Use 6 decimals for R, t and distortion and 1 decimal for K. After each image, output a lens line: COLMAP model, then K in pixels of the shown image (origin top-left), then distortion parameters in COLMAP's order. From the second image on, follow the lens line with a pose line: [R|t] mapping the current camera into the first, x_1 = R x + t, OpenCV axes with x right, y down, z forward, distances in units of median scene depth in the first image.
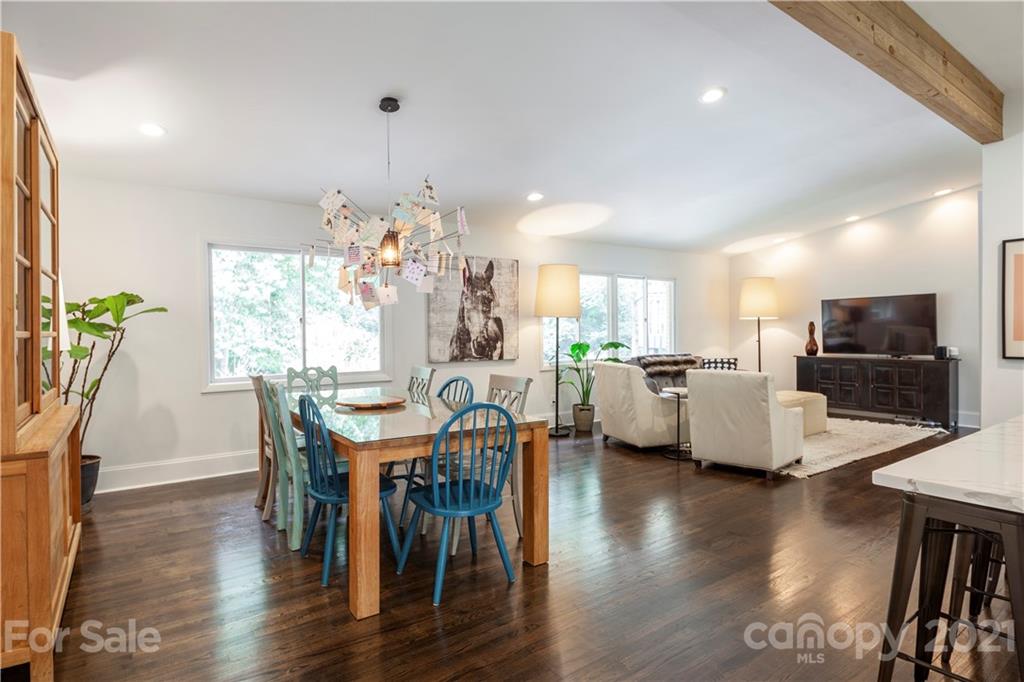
lens RADIAL K [[548.2, 0, 493.5], [0, 548.2, 338.4], [0, 0, 1]] dist [0.001383, 0.000472]
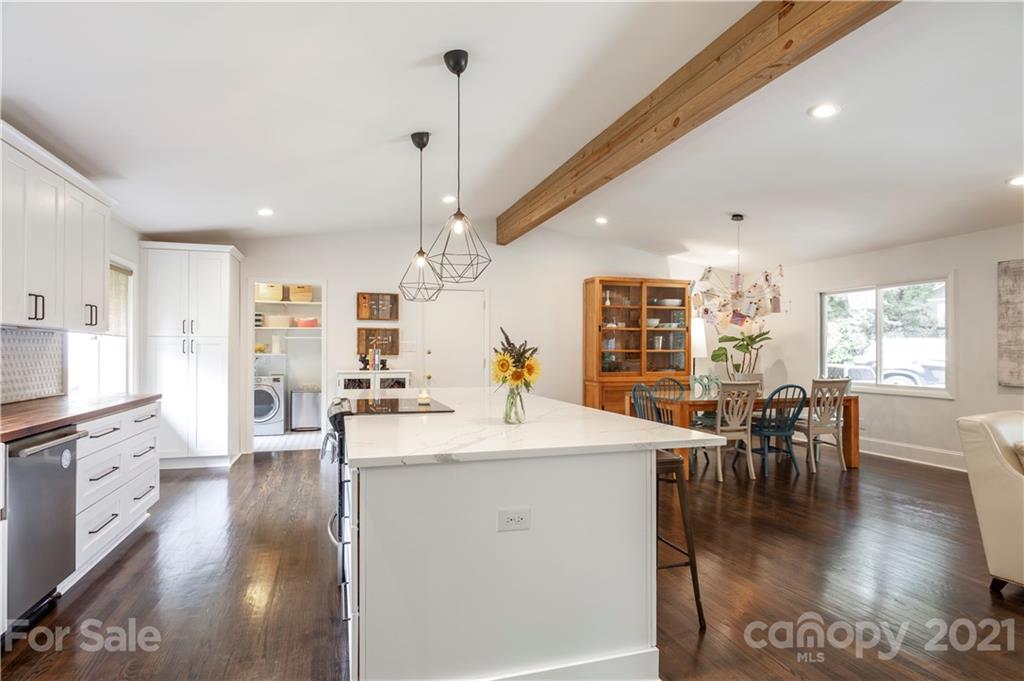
lens RADIAL K [[545.8, 0, 508.4], [0, 545.8, 347.0], [0, 0, 1]] dist [-0.002769, -0.004199]
pose [[-0.314409, 0.002925, -0.949283, 0.804051], [-0.008326, 0.999948, 0.005839, -0.014250], [0.949251, 0.009739, -0.314368, 0.419871]]
